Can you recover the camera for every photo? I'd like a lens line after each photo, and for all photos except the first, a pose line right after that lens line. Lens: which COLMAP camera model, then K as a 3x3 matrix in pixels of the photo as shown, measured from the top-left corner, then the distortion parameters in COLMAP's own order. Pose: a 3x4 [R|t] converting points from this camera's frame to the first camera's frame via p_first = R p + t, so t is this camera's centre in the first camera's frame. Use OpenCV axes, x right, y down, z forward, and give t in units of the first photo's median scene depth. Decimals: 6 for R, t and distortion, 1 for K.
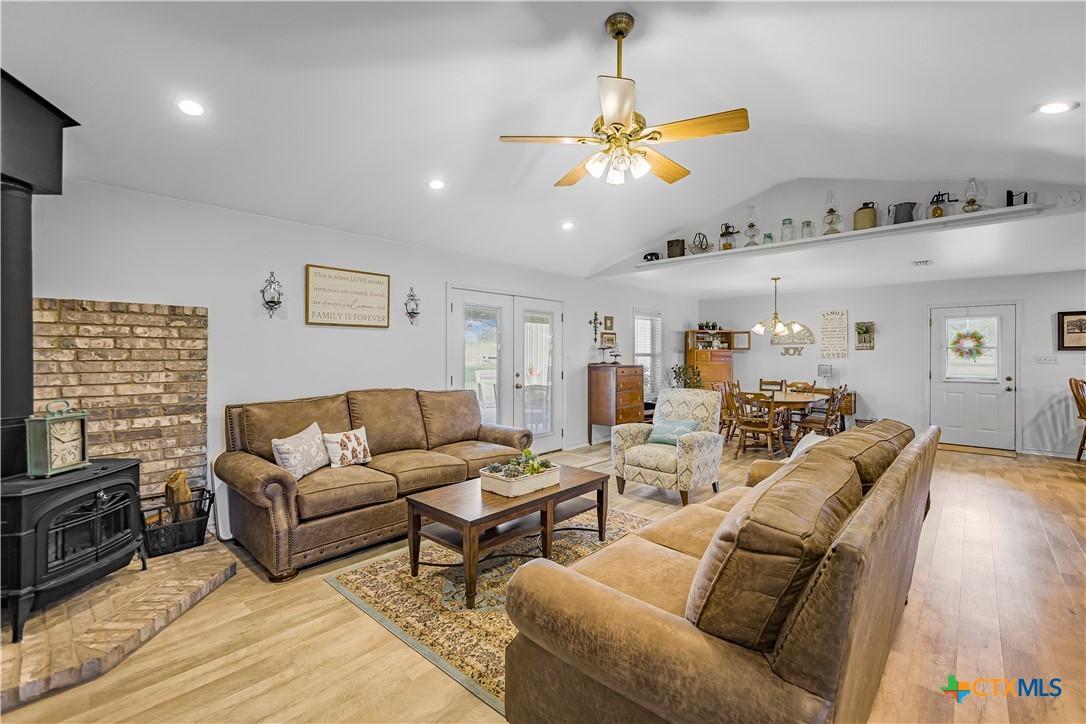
lens RADIAL K [[463.8, 0, 546.3], [0, 463.8, 356.2], [0, 0, 1]] dist [-0.002760, -0.001538]
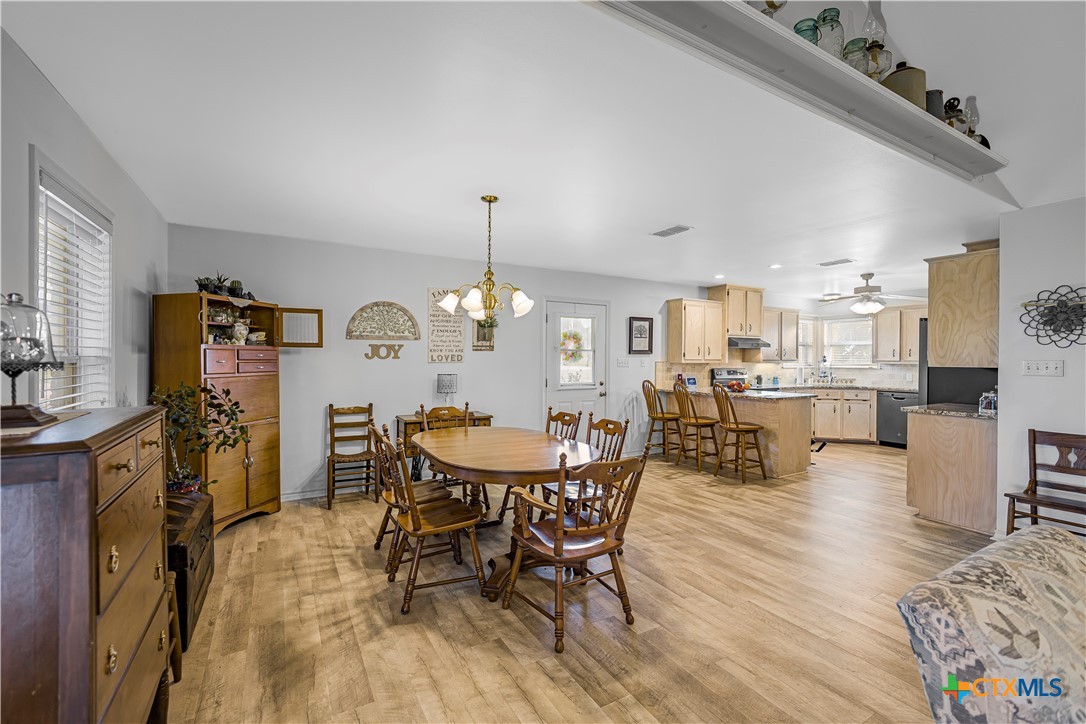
lens RADIAL K [[463.8, 0, 544.0], [0, 463.8, 359.3], [0, 0, 1]] dist [-0.002760, -0.001538]
pose [[0.294552, -0.004001, 0.955627, 0.052392], [-0.000467, 0.999991, 0.004330, -0.004266], [-0.955635, -0.001721, 0.294548, 0.765895]]
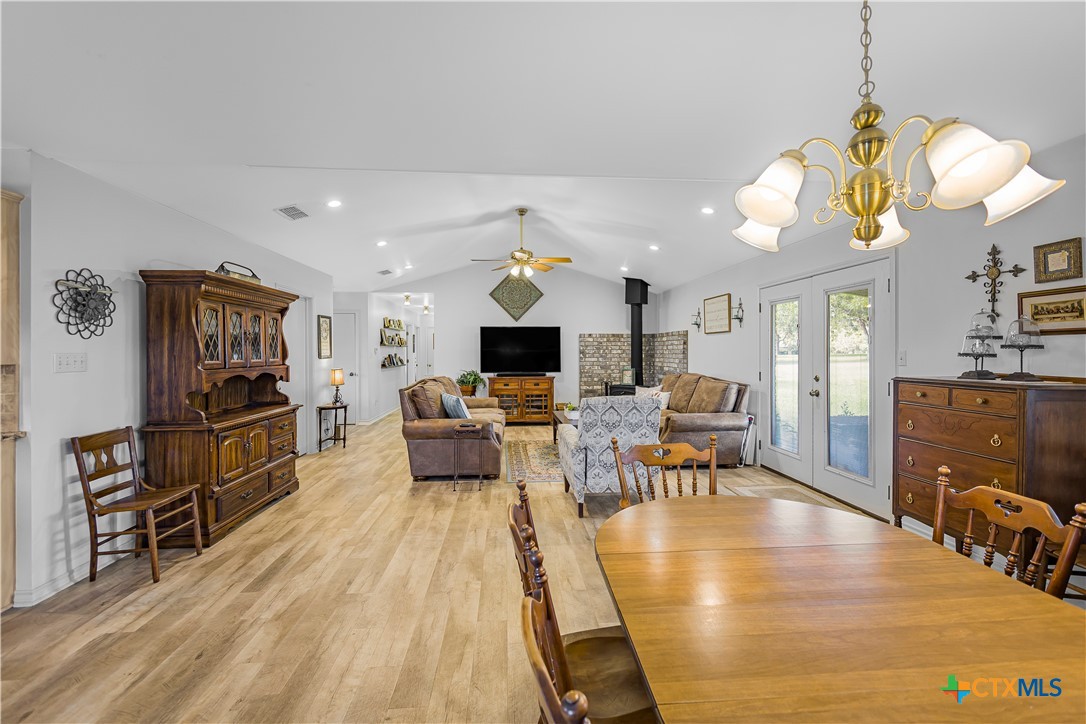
lens RADIAL K [[463.8, 0, 542.0], [0, 463.8, 355.4], [0, 0, 1]] dist [-0.002760, -0.001538]
pose [[-0.685497, 0.007034, -0.728041, 0.659199], [-0.001498, 0.999938, 0.011071, -0.004511], [0.728074, 0.008679, -0.685444, 0.976790]]
